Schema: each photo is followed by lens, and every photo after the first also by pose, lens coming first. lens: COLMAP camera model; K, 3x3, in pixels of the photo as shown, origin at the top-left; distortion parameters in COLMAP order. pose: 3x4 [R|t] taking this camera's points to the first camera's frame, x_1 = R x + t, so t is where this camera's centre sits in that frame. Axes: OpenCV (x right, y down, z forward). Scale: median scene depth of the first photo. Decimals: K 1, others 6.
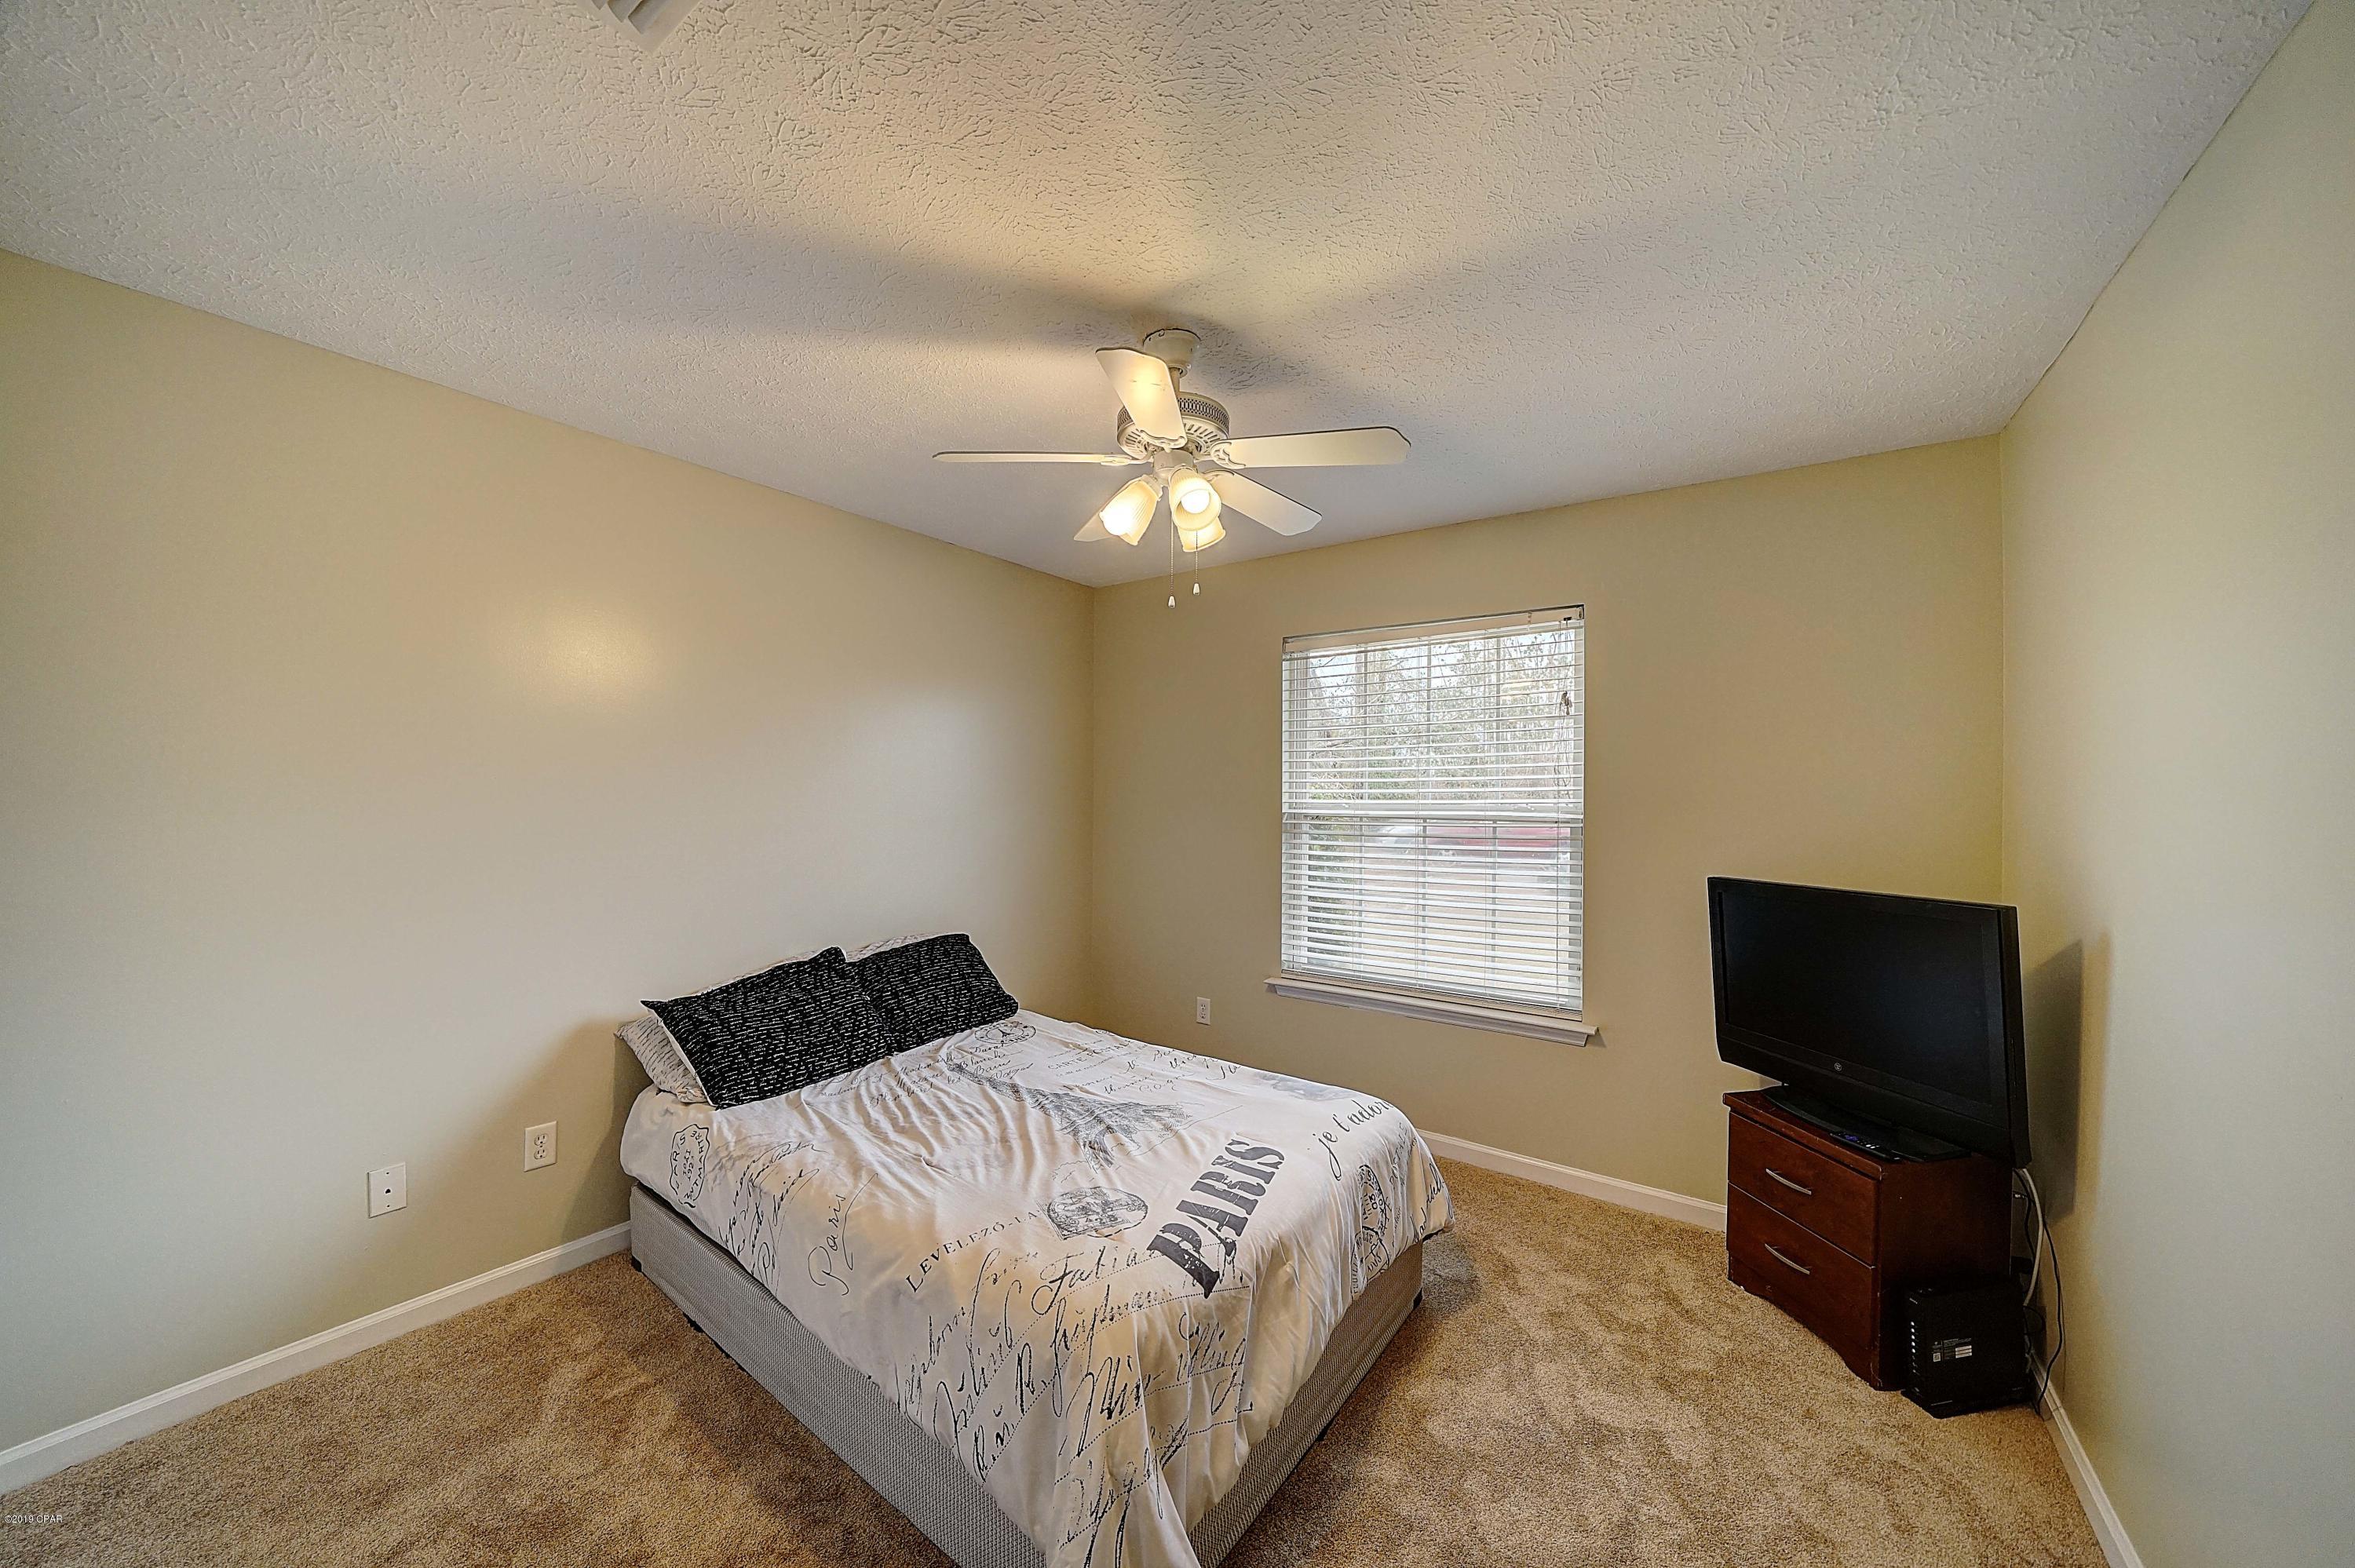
lens RADIAL K [[810.1, 0, 1165.5], [0, 810.1, 793.3], [0, 0, 1]] dist [-0.025491, 0.000138]
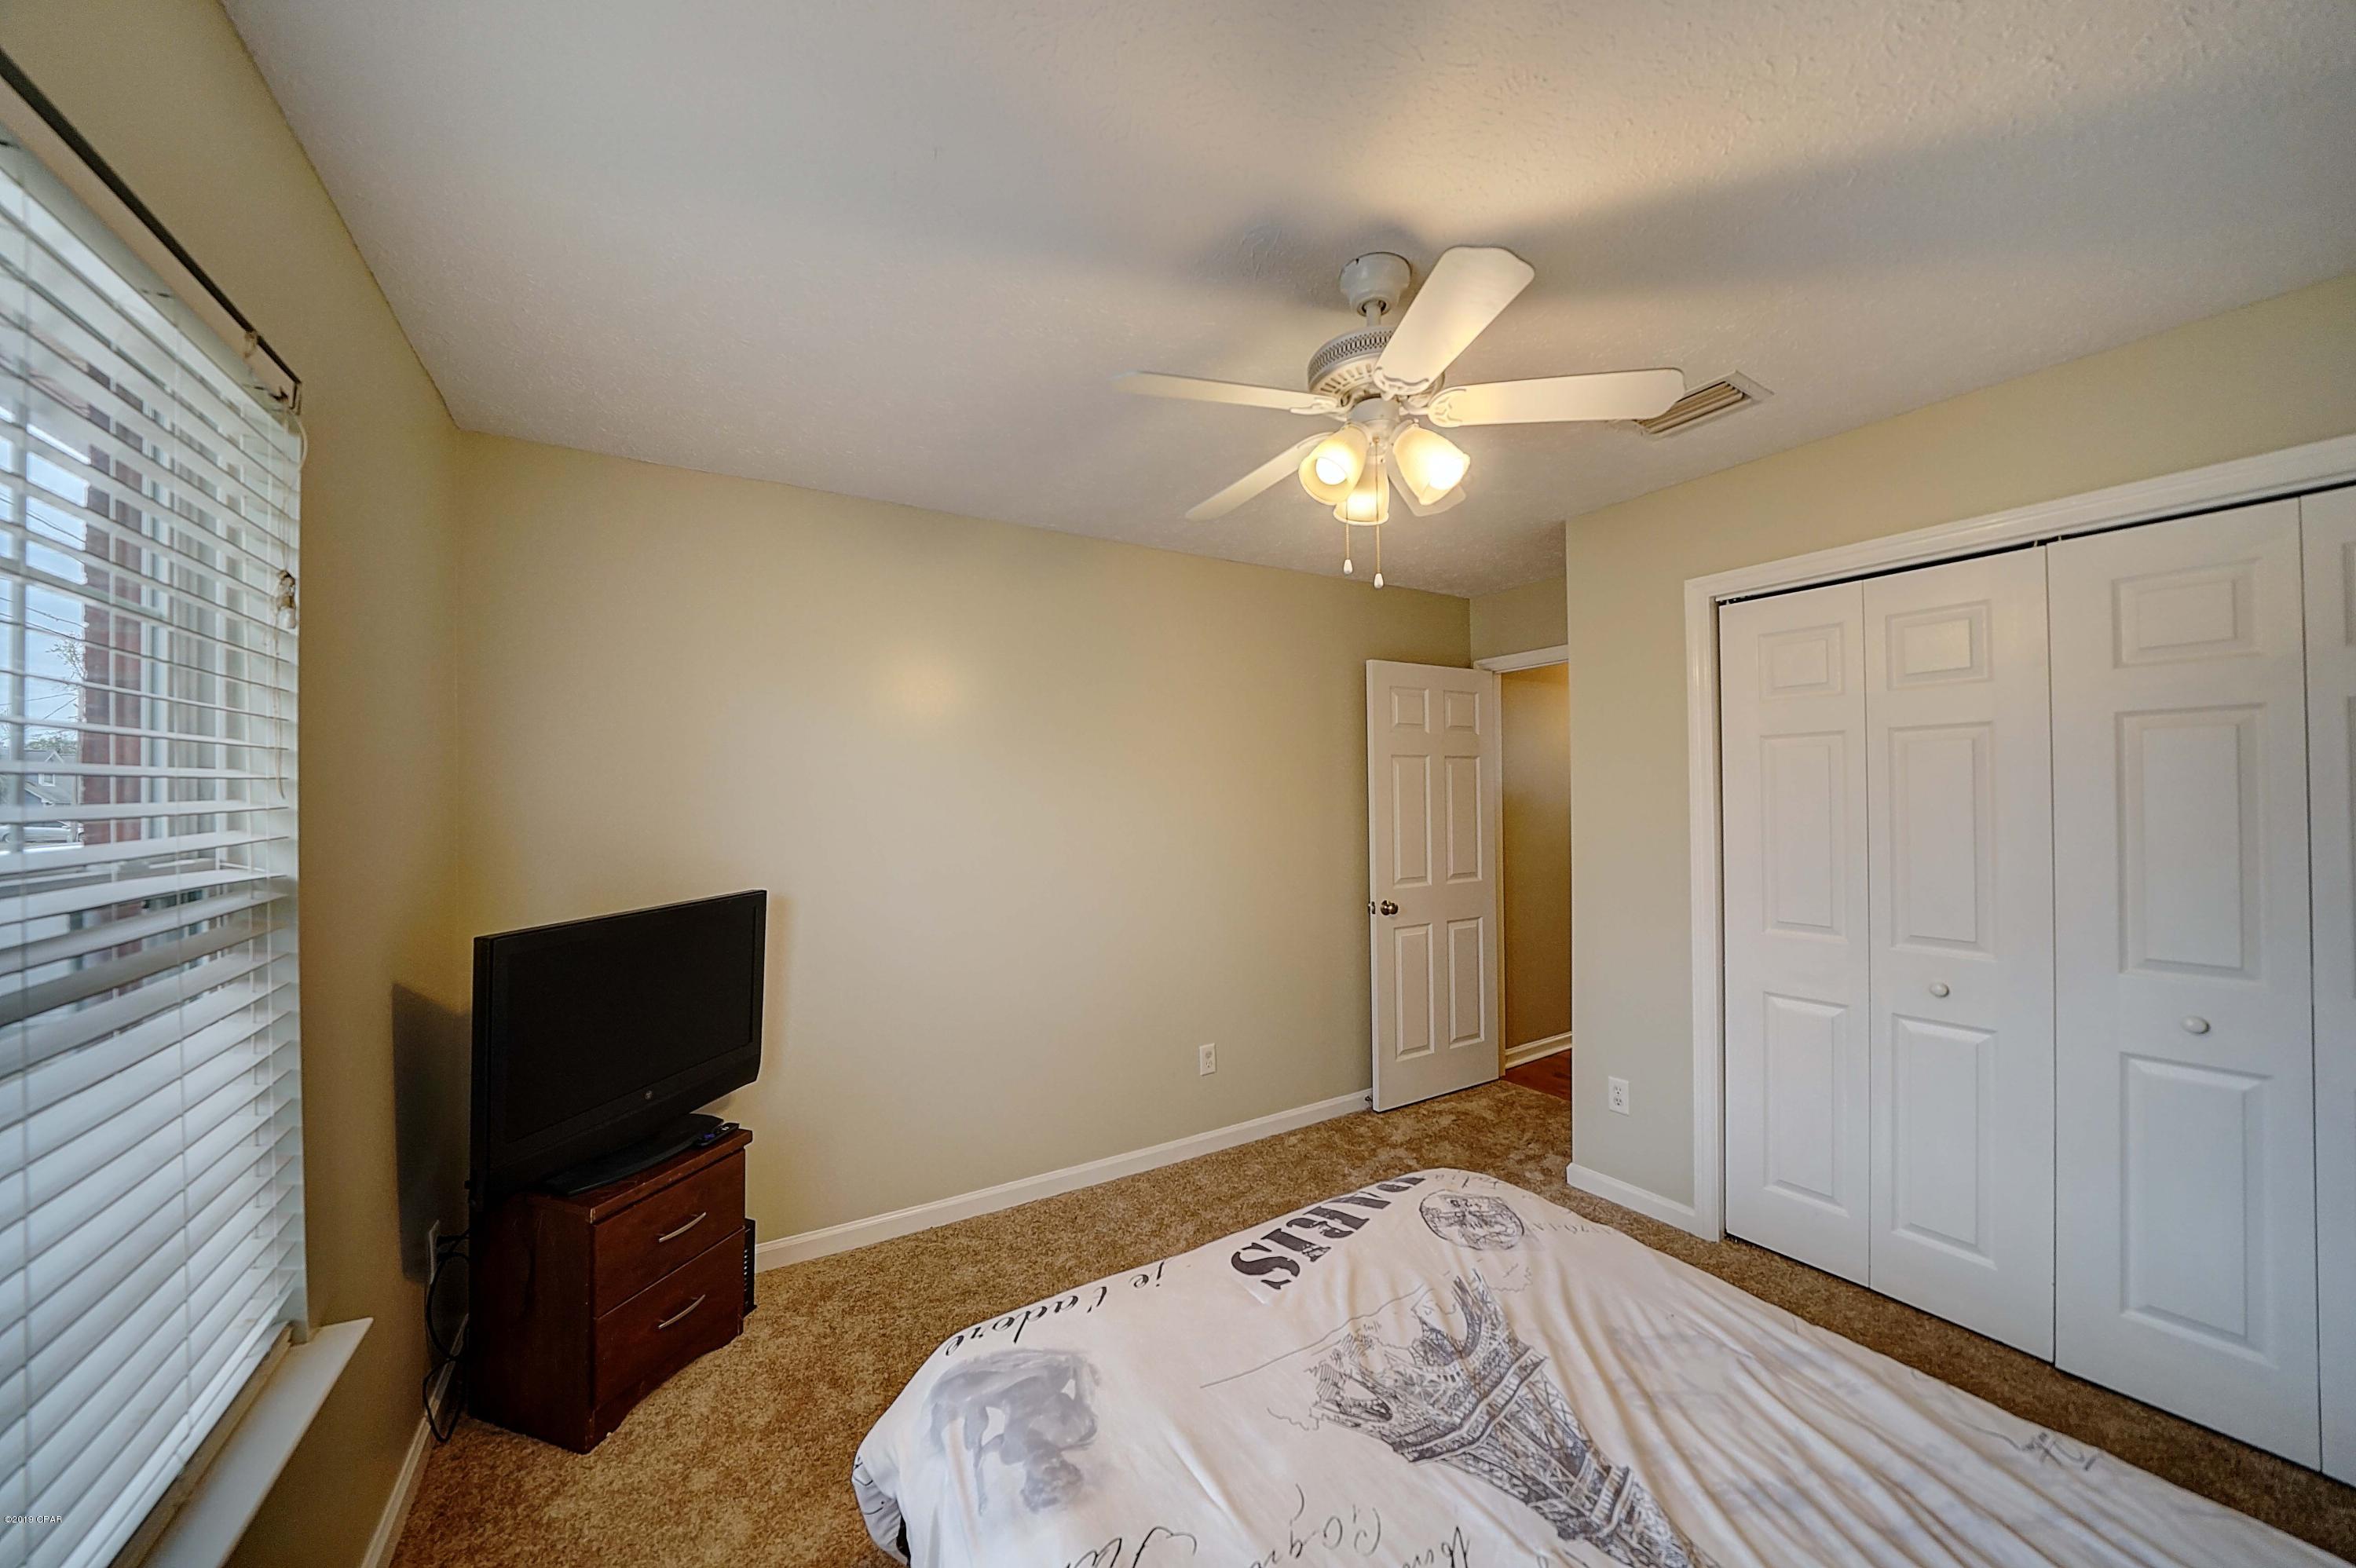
lens RADIAL K [[810.5, 0, 1166.0], [0, 810.5, 793.3], [0, 0, 1]] dist [-0.025491, 0.000138]
pose [[-0.916605, 0.004618, 0.399766, -0.117821], [0.000820, 0.999953, -0.009671, -0.008236], [-0.399792, -0.008537, -0.916566, 1.767820]]
